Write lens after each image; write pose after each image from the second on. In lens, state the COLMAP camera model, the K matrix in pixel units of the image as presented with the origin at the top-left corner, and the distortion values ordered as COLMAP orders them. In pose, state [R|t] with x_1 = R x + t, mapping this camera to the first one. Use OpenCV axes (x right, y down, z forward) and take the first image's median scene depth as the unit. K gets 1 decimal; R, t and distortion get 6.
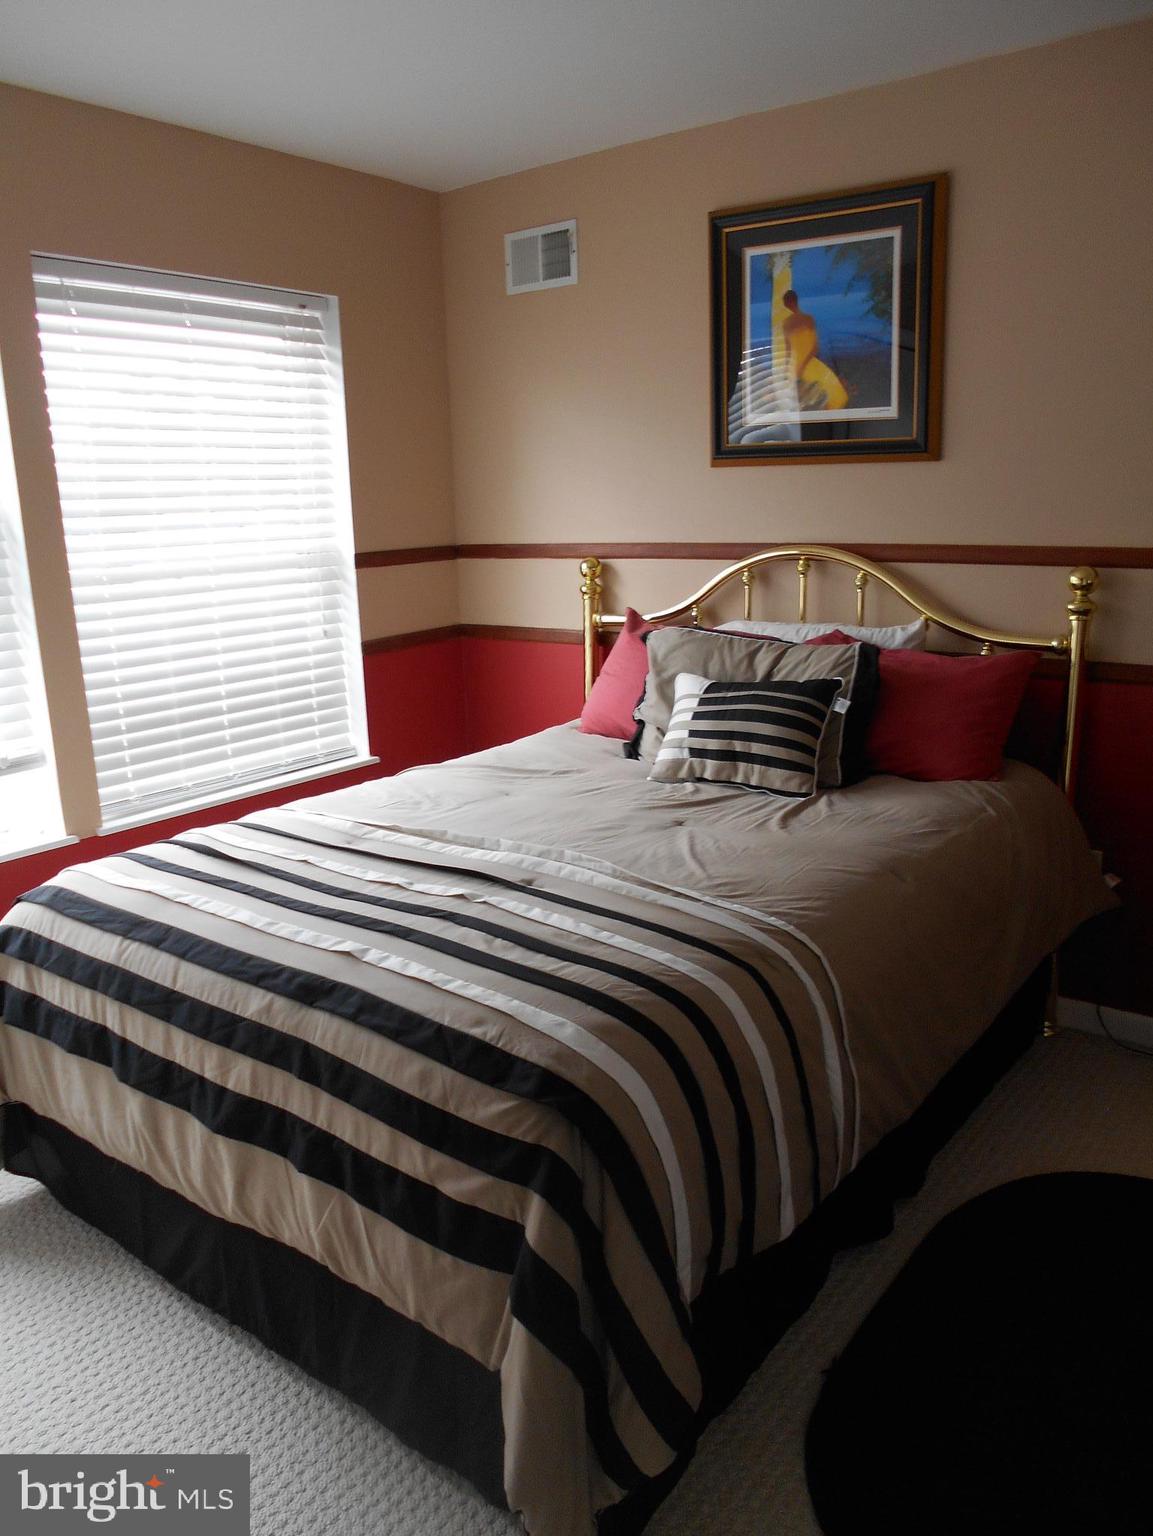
lens RADIAL K [[1203.1, 0, 590.6], [0, 1203.1, 739.6], [0, 0, 1]] dist [-0.025309, 0.065711]
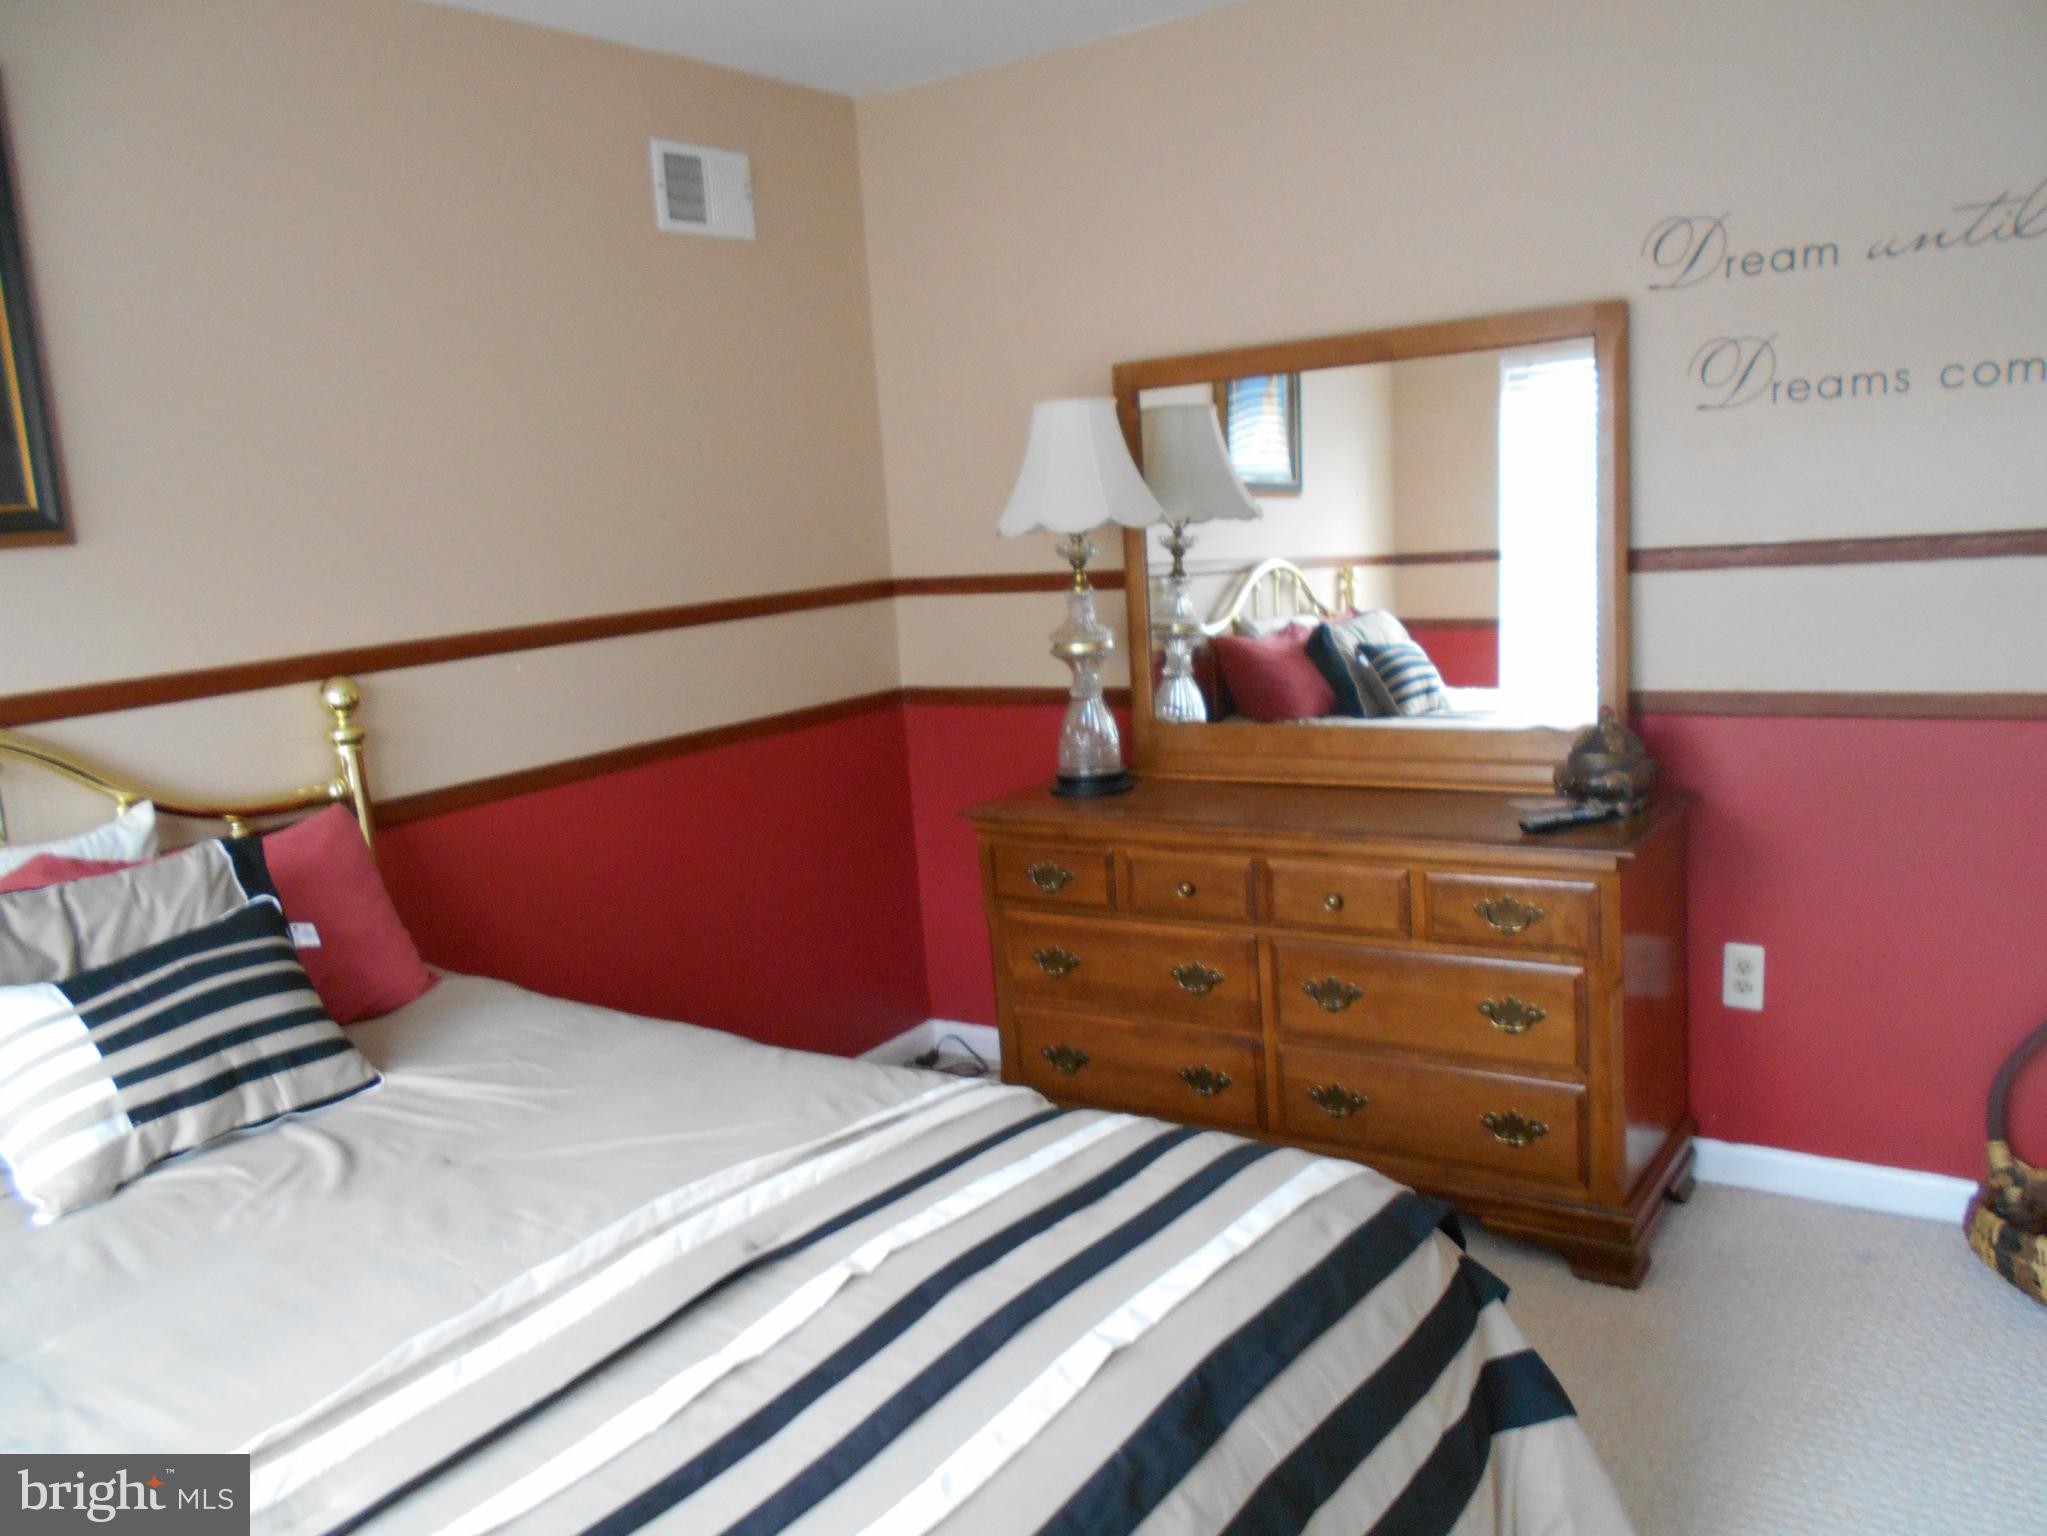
lens RADIAL K [[1603.3, 0, 1023.5], [0, 1603.3, 768.0], [0, 0, 1]] dist [-0.025309, 0.065711]
pose [[-0.037737, -0.144030, 0.988853, -0.564786], [0.278631, 0.948797, 0.148829, -0.122749], [-0.959657, 0.281141, 0.004326, 0.621265]]
